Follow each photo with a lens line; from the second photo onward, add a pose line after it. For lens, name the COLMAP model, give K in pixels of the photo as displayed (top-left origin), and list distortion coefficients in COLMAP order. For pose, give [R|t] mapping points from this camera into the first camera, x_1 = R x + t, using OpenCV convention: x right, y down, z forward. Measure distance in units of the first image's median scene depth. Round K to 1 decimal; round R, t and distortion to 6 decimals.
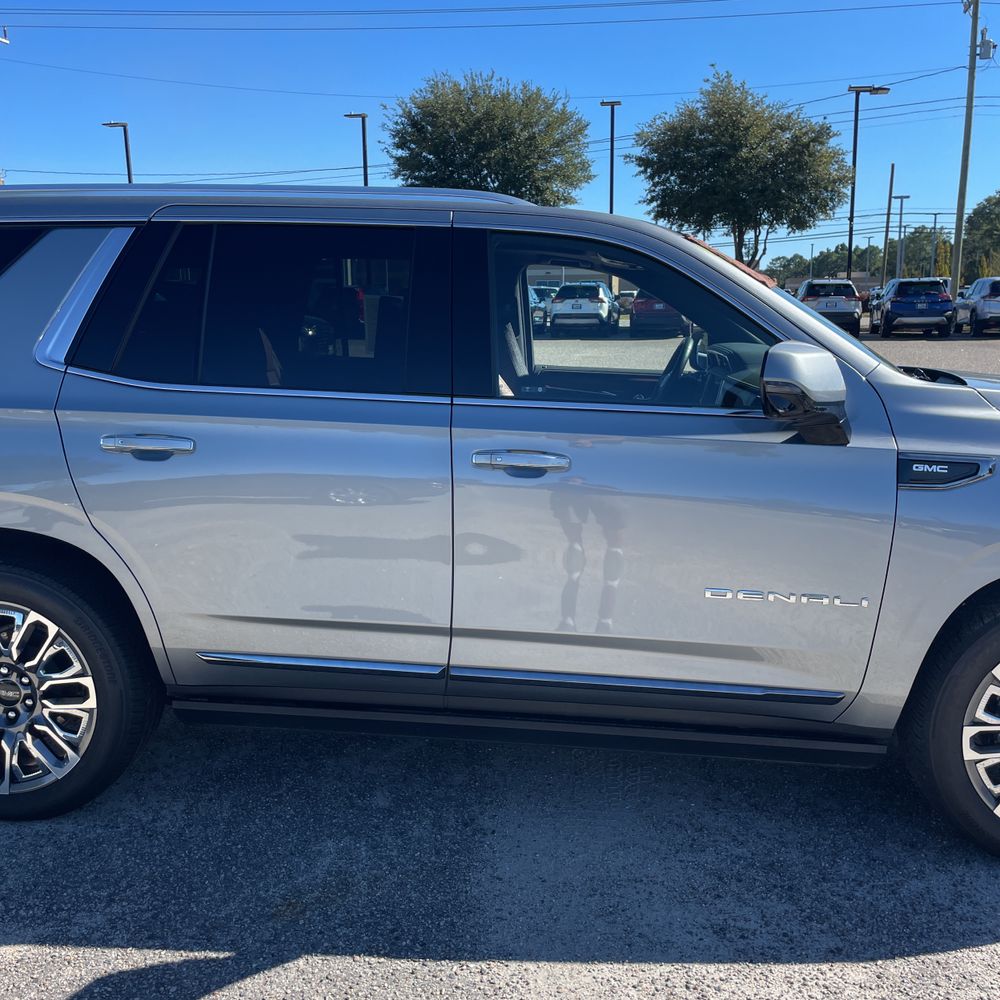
lens RADIAL K [[1011.4, 0, 500.0], [0, 1011.4, 500.0], [0, 0, 1]] dist [0.108792, -0.163329]
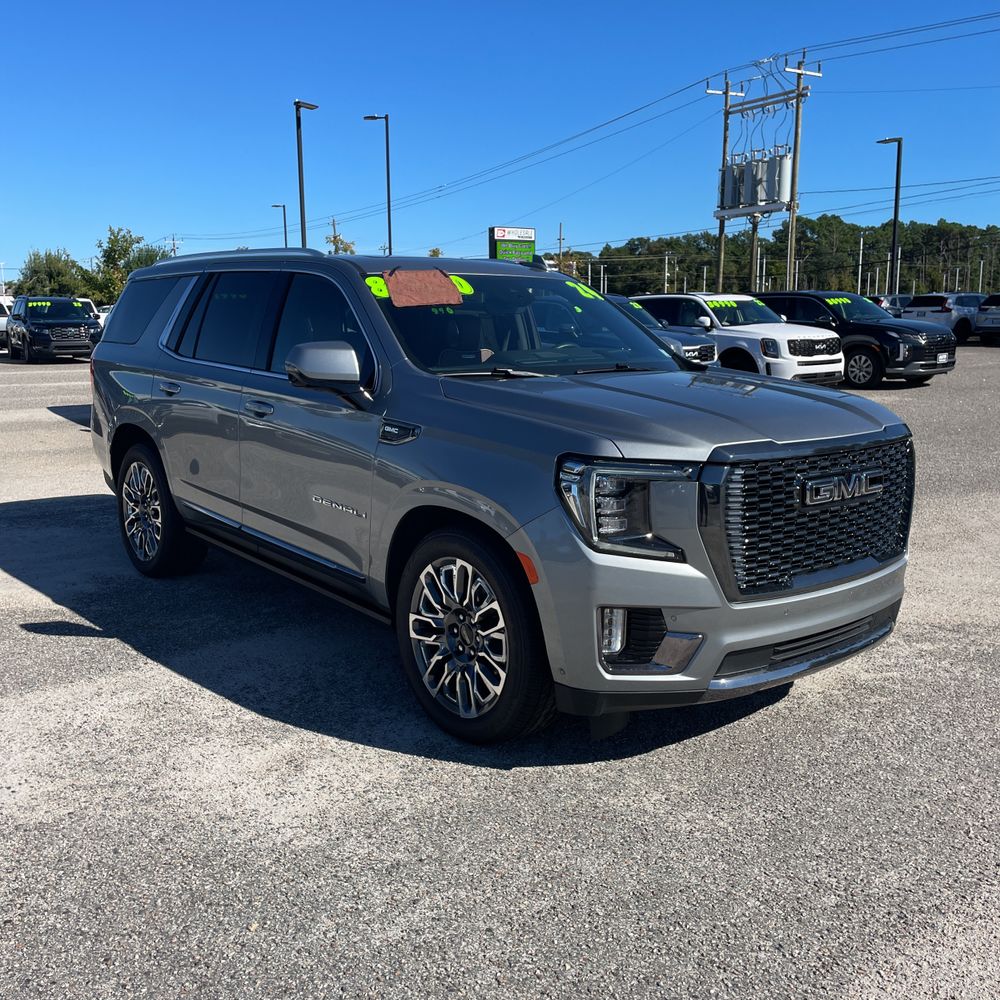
lens RADIAL K [[995.2, 0, 483.3], [0, 995.2, 499.8], [0, 0, 1]] dist [0.089230, -0.135034]
pose [[0.694399, 0.126954, -0.708303, 0.191582], [-0.128972, 0.990333, 0.051064, -0.002506], [0.707938, 0.055893, 0.704060, 0.011428]]
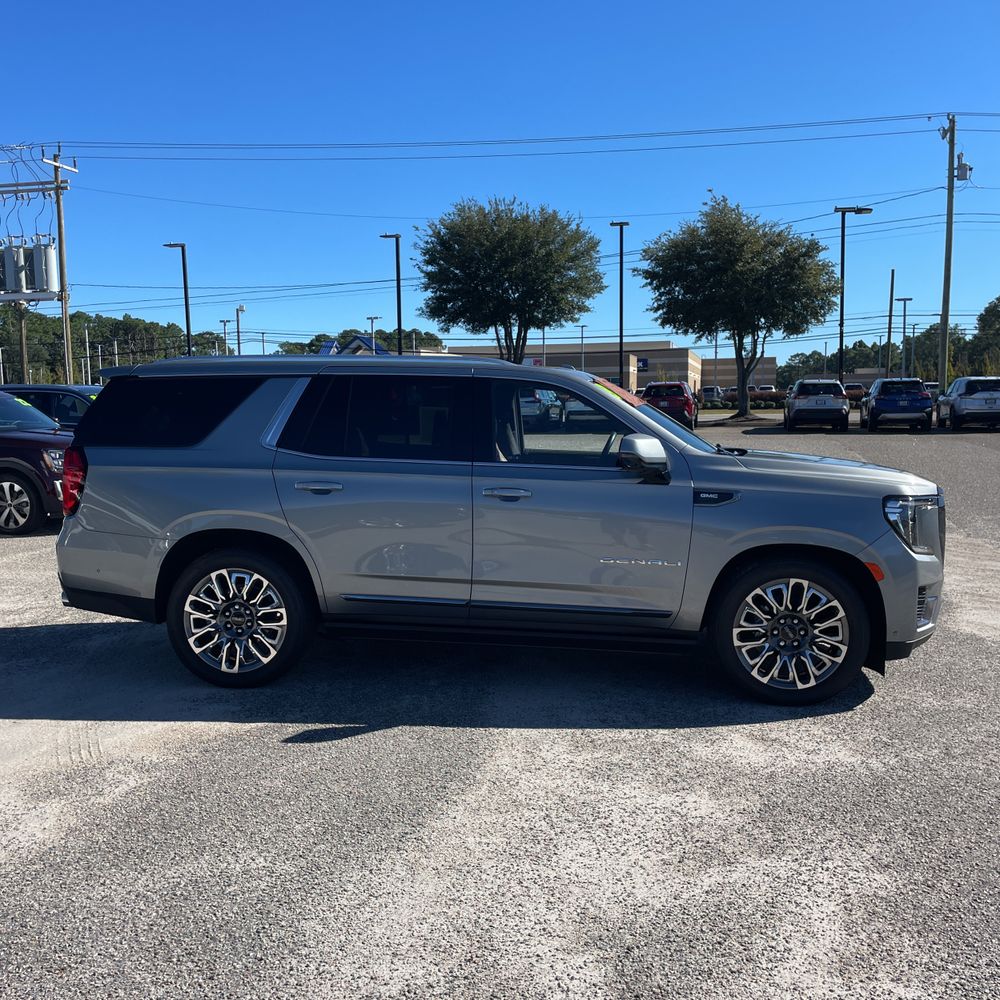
lens RADIAL K [[1015.5, 0, 500.0], [0, 1015.5, 500.0], [0, 0, 1]] dist [0.101039, -0.148921]
pose [[0.999712, -0.001697, -0.023940, 0.006981], [-0.000505, 0.995786, -0.091703, 0.020094], [0.023995, 0.091688, 0.995499, -0.125348]]
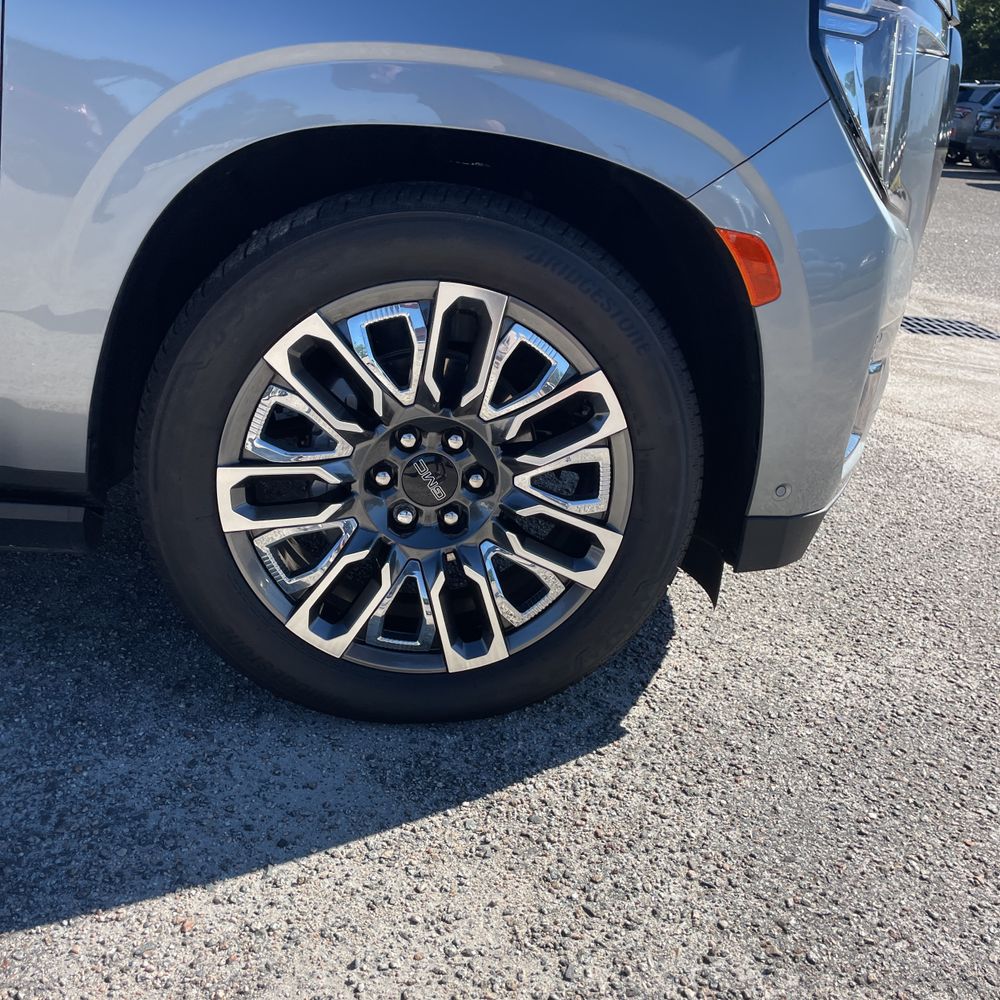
lens RADIAL K [[1011.4, 0, 500.0], [0, 1011.4, 500.0], [0, 0, 1]] dist [0.108792, -0.163329]
pose [[0.975780, 0.005344, 0.218687, 0.061647], [-0.045629, 0.982684, 0.179585, 0.018089], [-0.213941, -0.185214, 0.959127, 0.063042]]
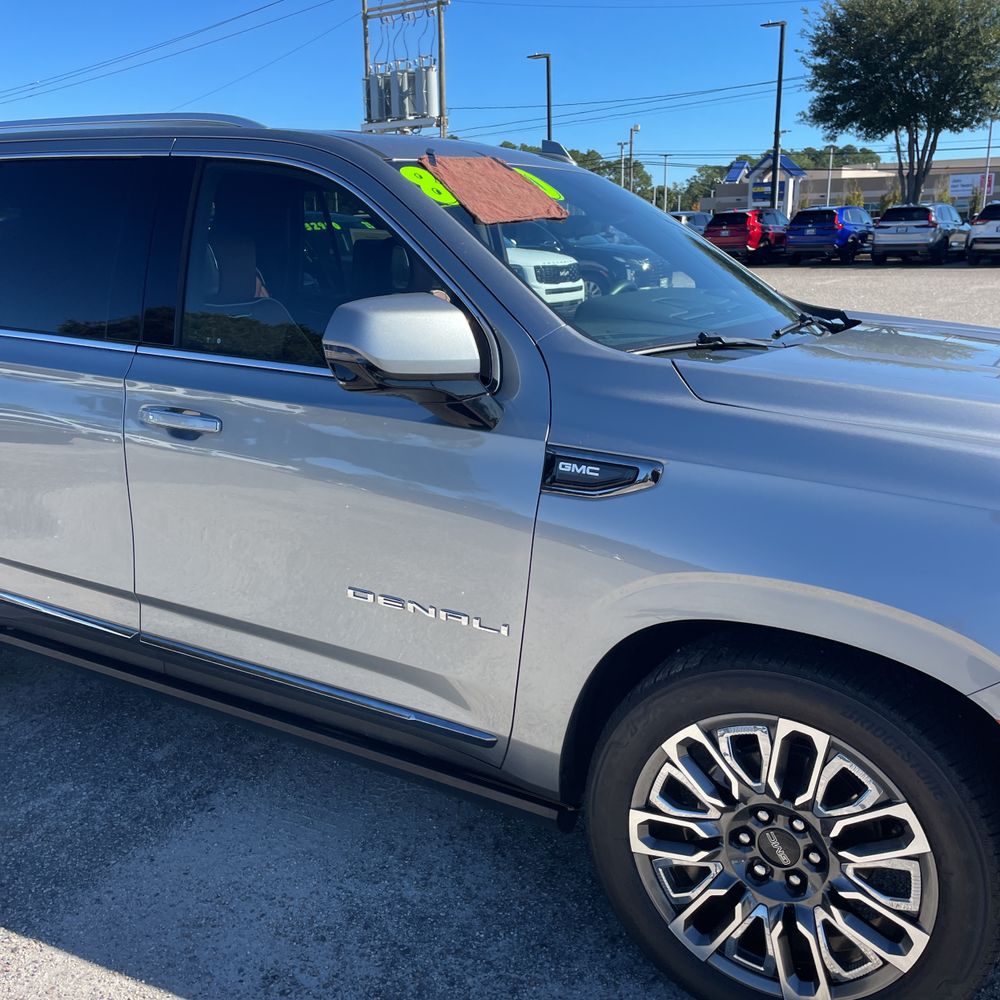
lens RADIAL K [[1015.5, 0, 500.0], [0, 1015.5, 500.0], [0, 0, 1]] dist [0.101039, -0.148921]
pose [[0.910535, 0.098832, -0.401446, 0.083470], [-0.071333, 0.994000, 0.082921, -0.008236], [0.407232, -0.046866, 0.912121, 0.035759]]
